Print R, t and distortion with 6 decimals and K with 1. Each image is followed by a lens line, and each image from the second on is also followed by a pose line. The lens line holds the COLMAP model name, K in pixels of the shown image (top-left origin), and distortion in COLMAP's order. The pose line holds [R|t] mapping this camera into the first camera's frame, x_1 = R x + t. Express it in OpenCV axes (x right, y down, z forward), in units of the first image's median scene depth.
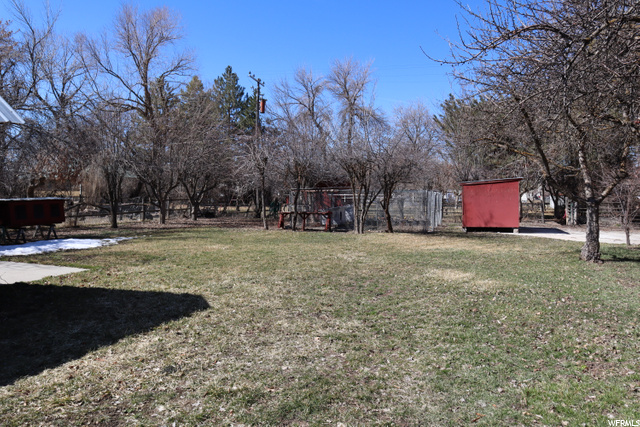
lens RADIAL K [[462.0, 0, 320.0], [0, 462.0, 213.5], [0, 0, 1]] dist [-0.004874, -0.002127]
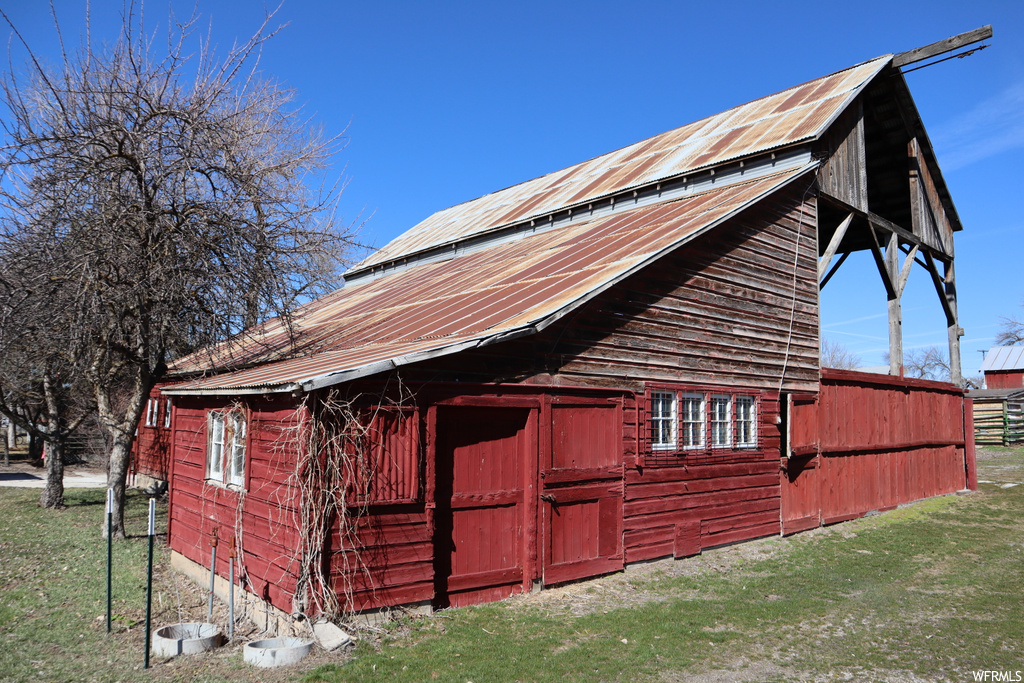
lens RADIAL K [[739.1, 0, 512.0], [0, 739.1, 341.5], [0, 0, 1]] dist [-0.004874, -0.002127]
pose [[0.511666, 0.095532, 0.853857, -0.154863], [0.028702, 0.991344, -0.128114, -0.000694], [-0.858705, 0.090059, 0.504495, -0.414969]]
